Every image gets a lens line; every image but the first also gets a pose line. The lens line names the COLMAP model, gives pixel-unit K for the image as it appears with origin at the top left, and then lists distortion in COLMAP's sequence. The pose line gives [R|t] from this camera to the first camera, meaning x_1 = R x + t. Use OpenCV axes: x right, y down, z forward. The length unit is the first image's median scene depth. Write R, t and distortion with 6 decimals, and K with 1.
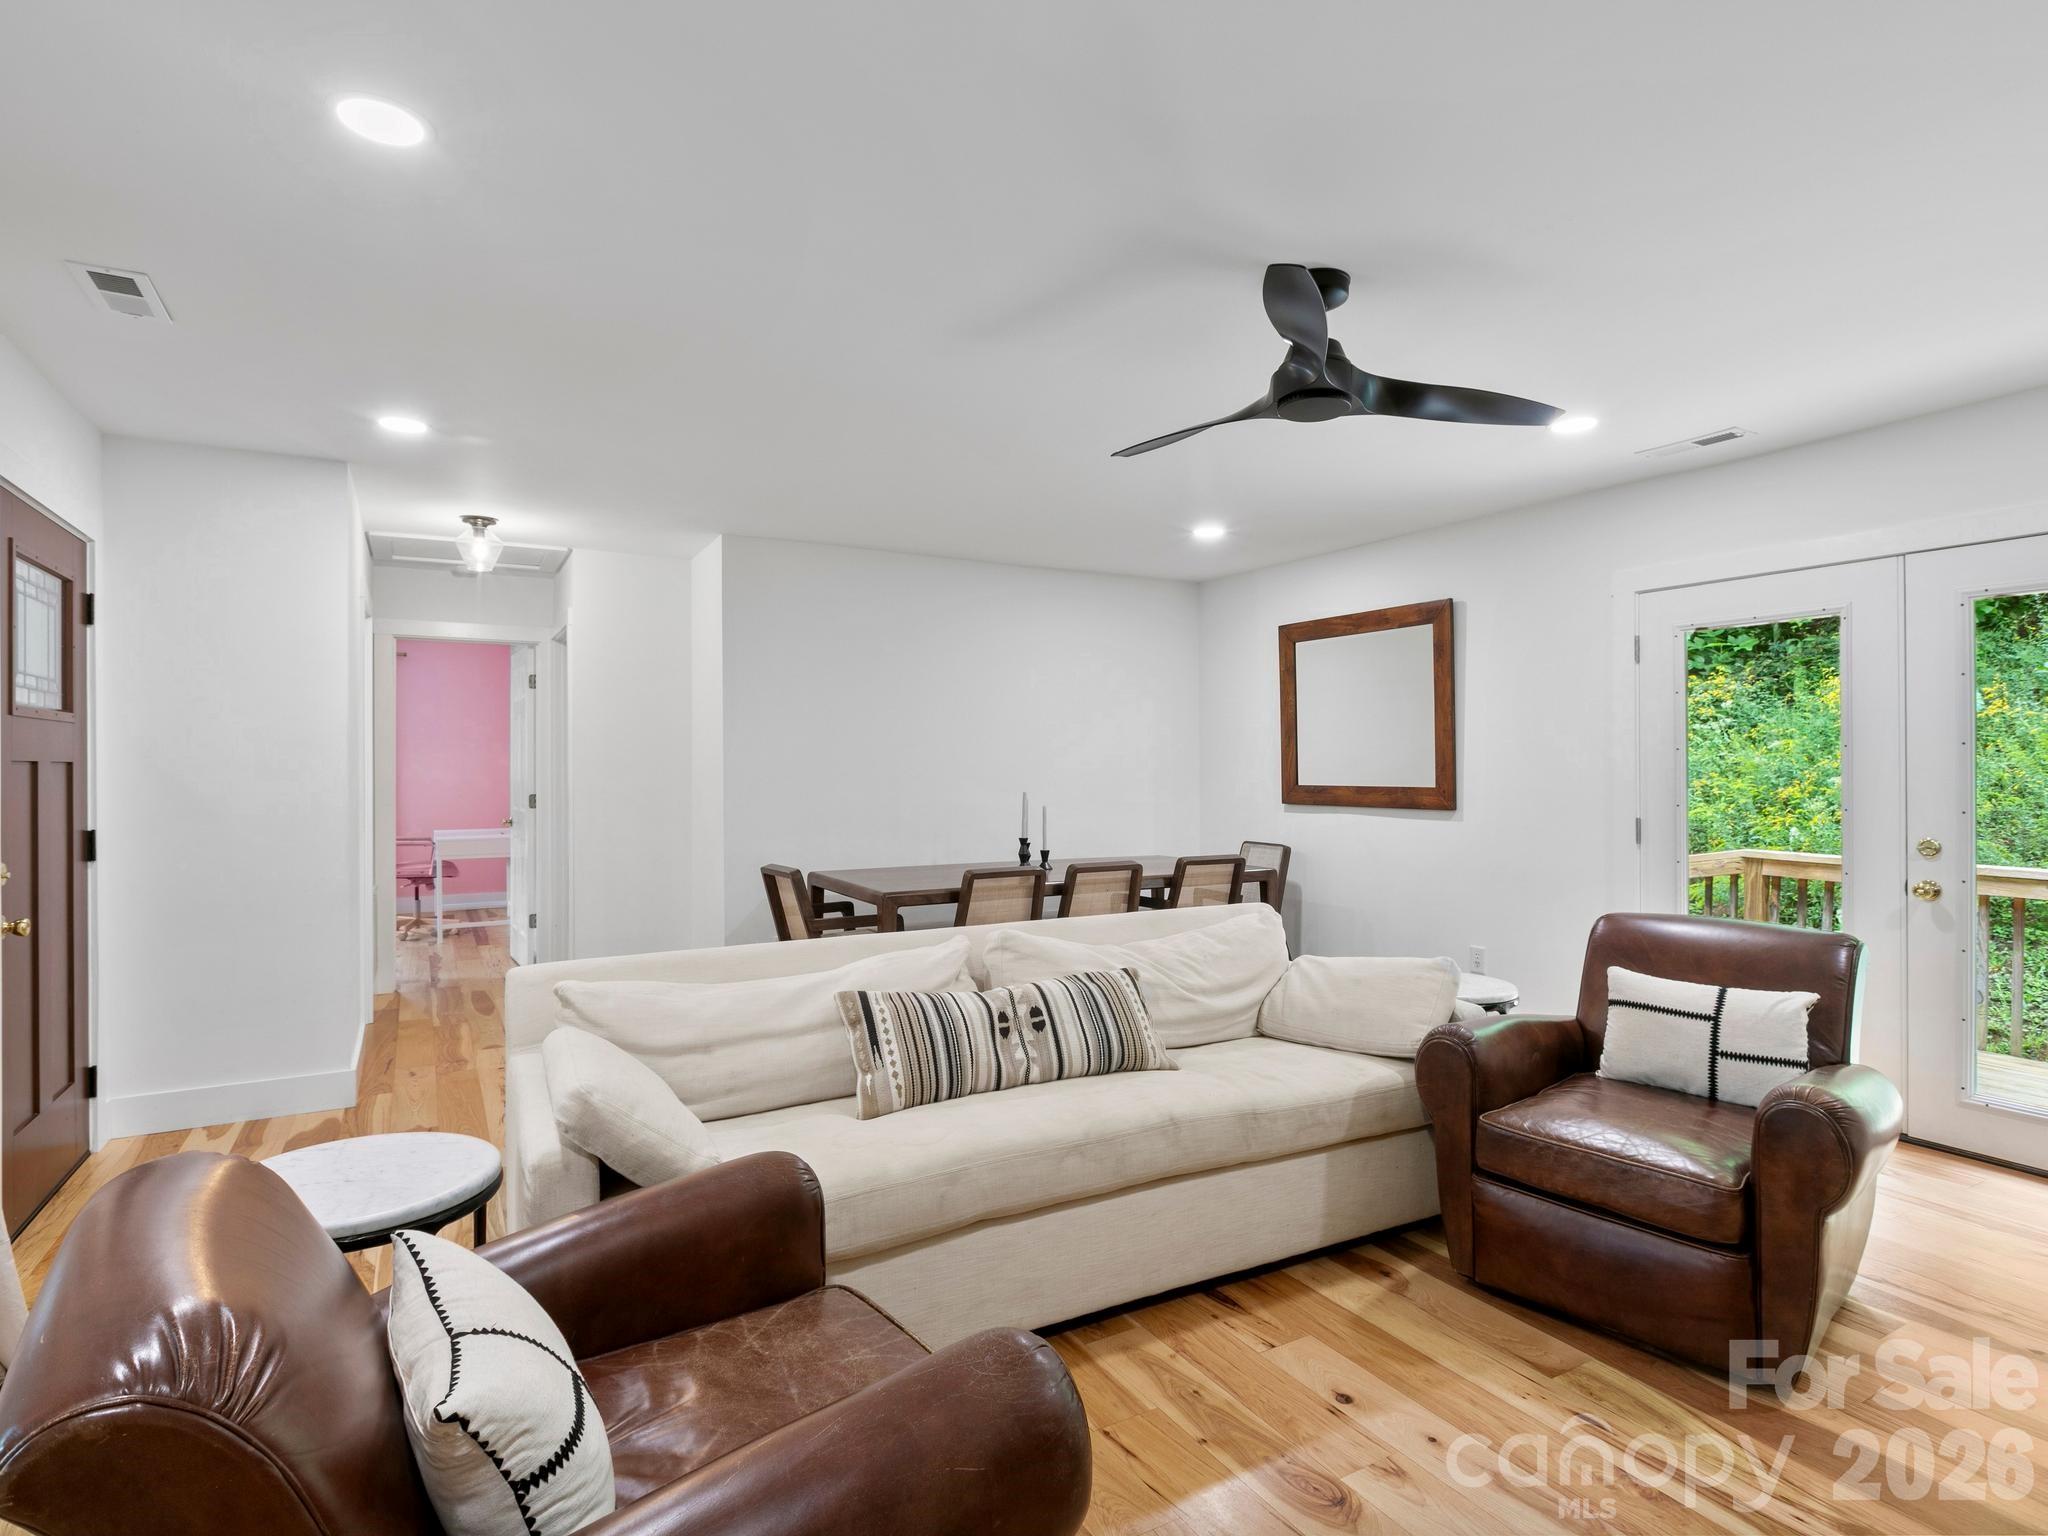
lens RADIAL K [[1066.0, 0, 1034.7], [0, 1066.0, 763.2], [0, 0, 1]] dist [0.000109, -0.001757]
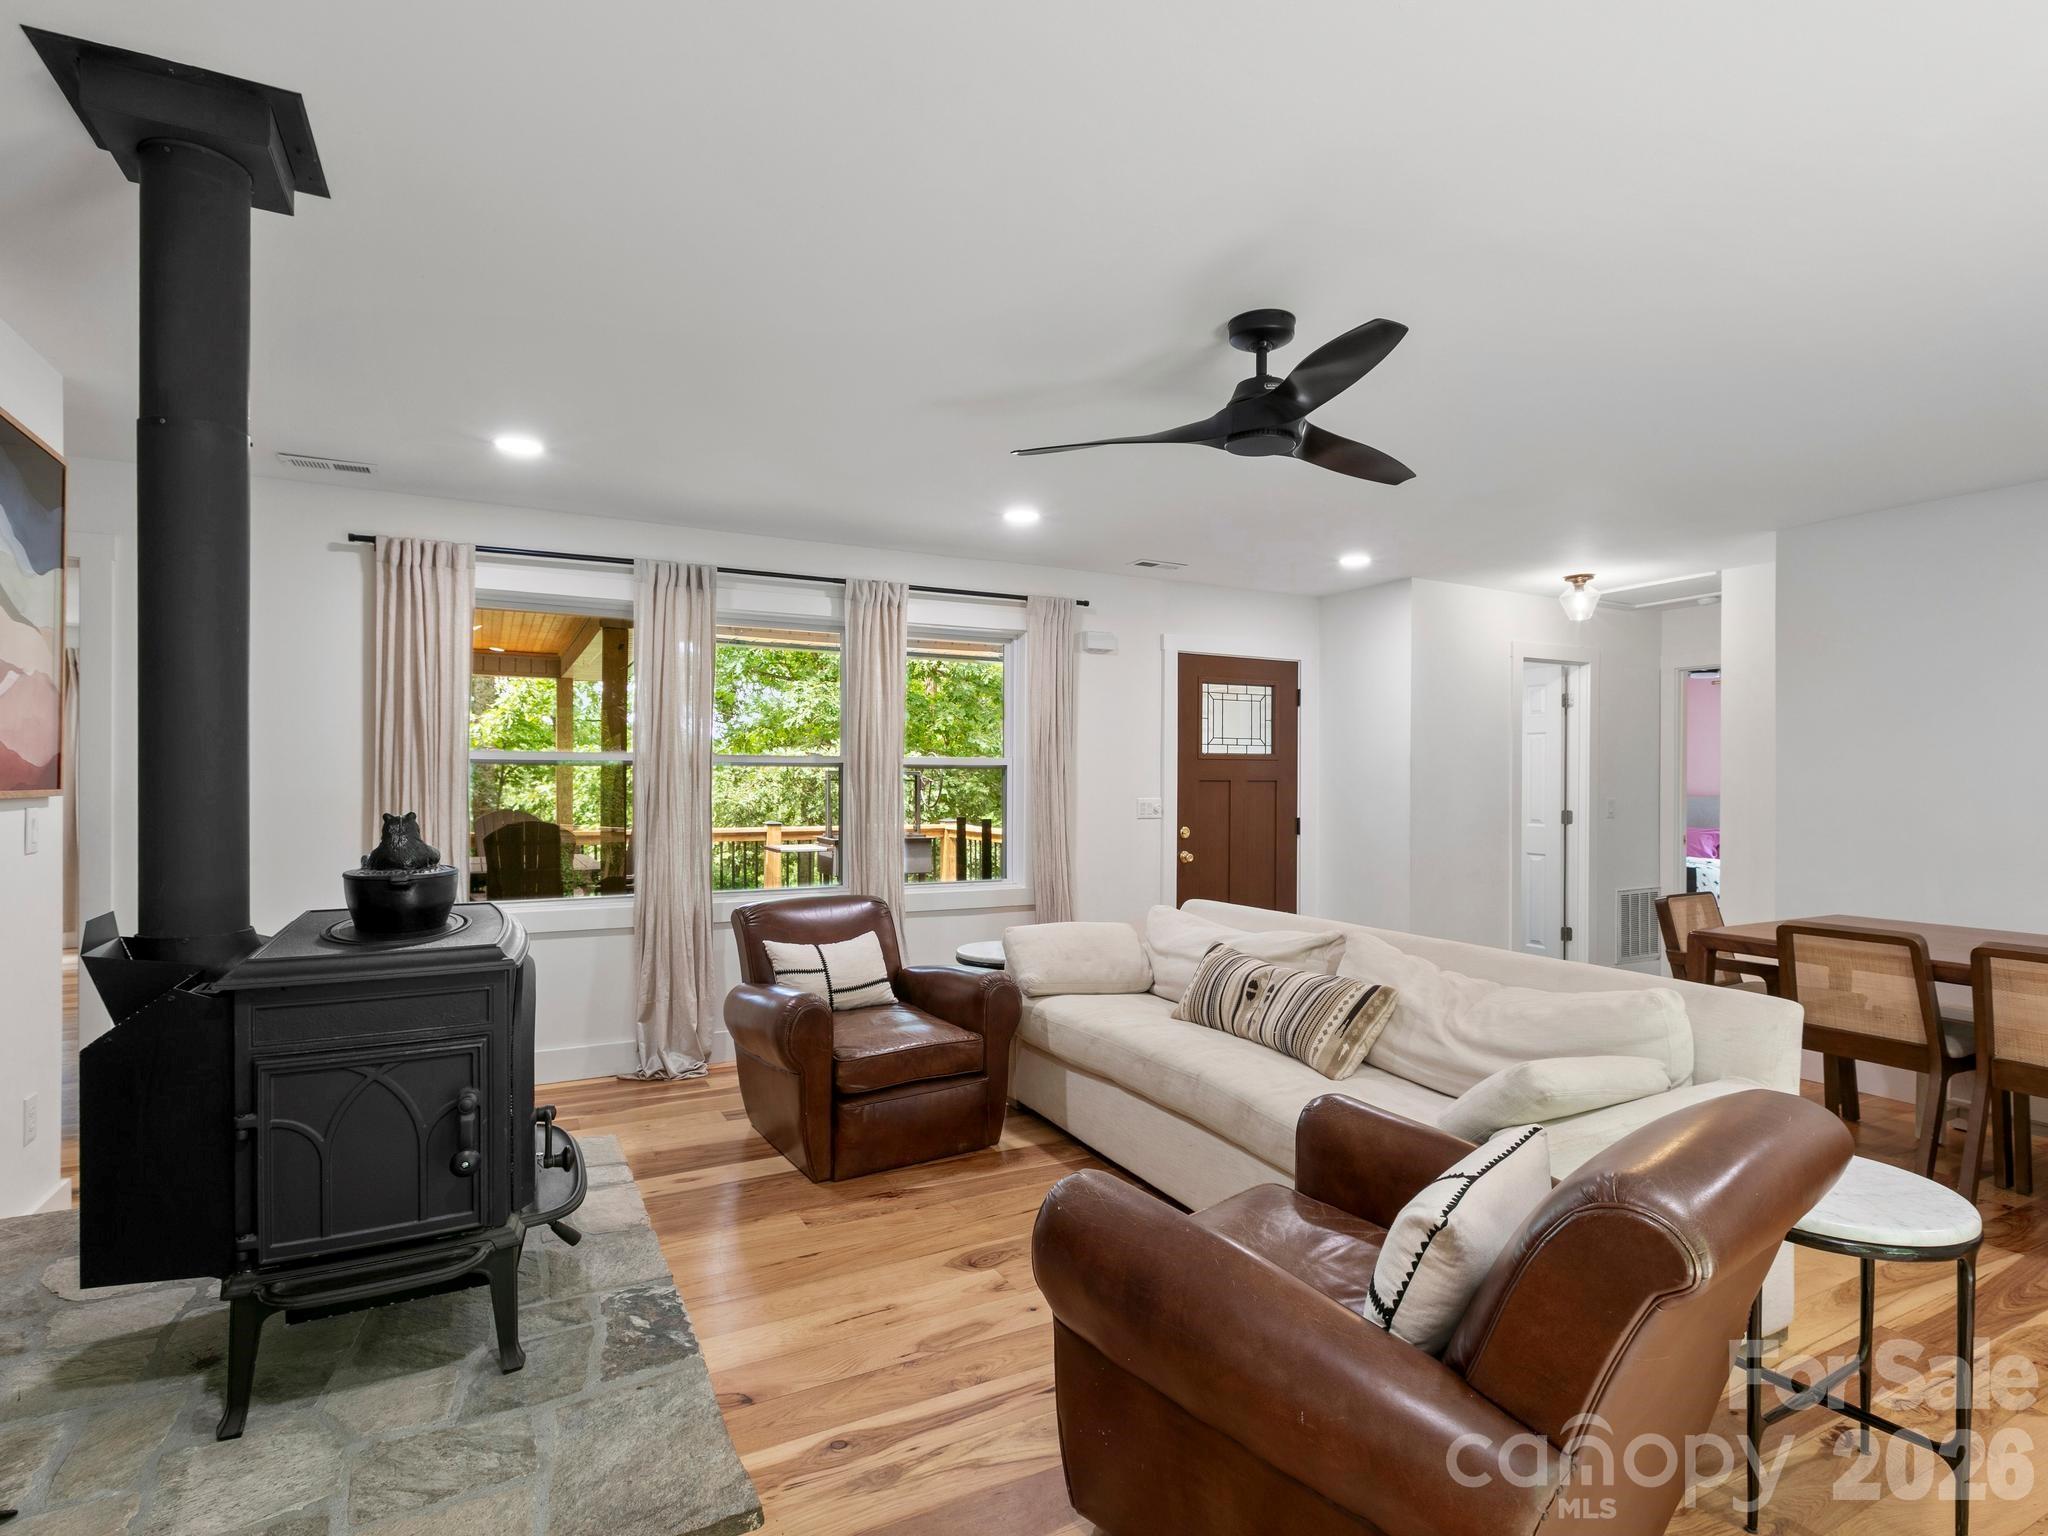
lens RADIAL K [[1036.6, 0, 1014.0], [0, 1036.6, 780.8], [0, 0, 1]] dist [0.001738, -0.000002]
pose [[-0.050405, -0.000231, -0.998729, 1.103473], [0.003472, 0.999994, -0.000407, -0.004259], [0.998723, -0.003488, -0.050404, 0.705079]]
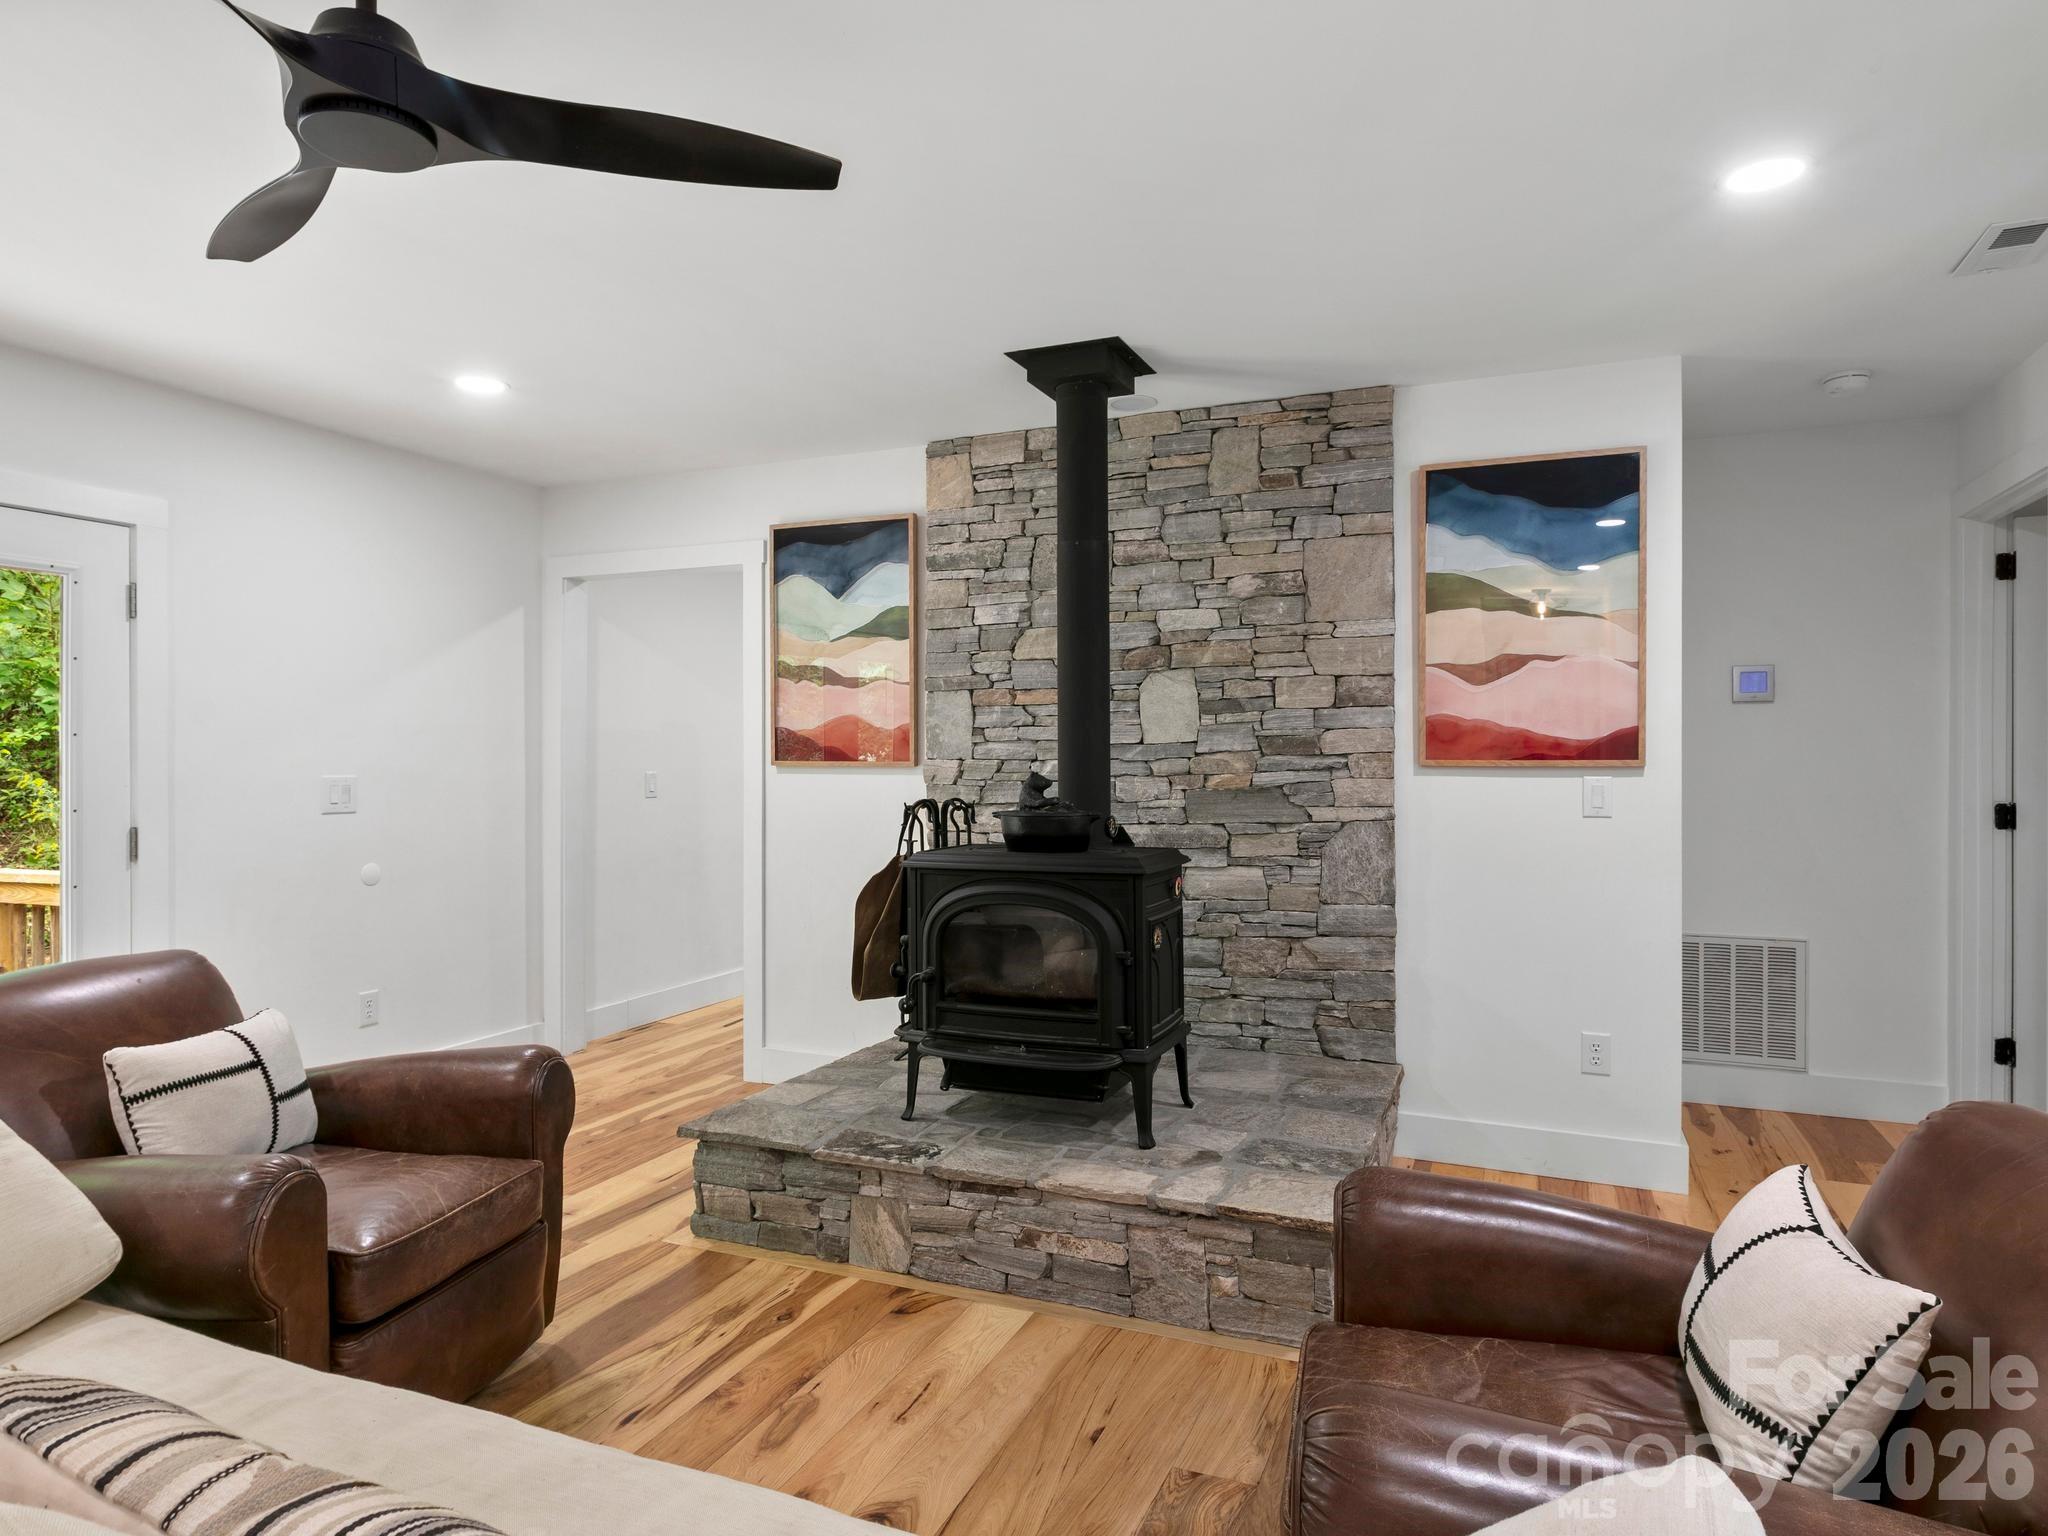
lens RADIAL K [[1200.7, 0, 1035.9], [0, 1200.7, 763.8], [0, 0, 1]] dist [-0.000637, 0.000779]
pose [[-0.603971, -0.001046, 0.797005, -0.413594], [-0.001607, 0.999999, 0.000094, 0.006032], [-0.797004, -0.001224, -0.603972, 0.956174]]
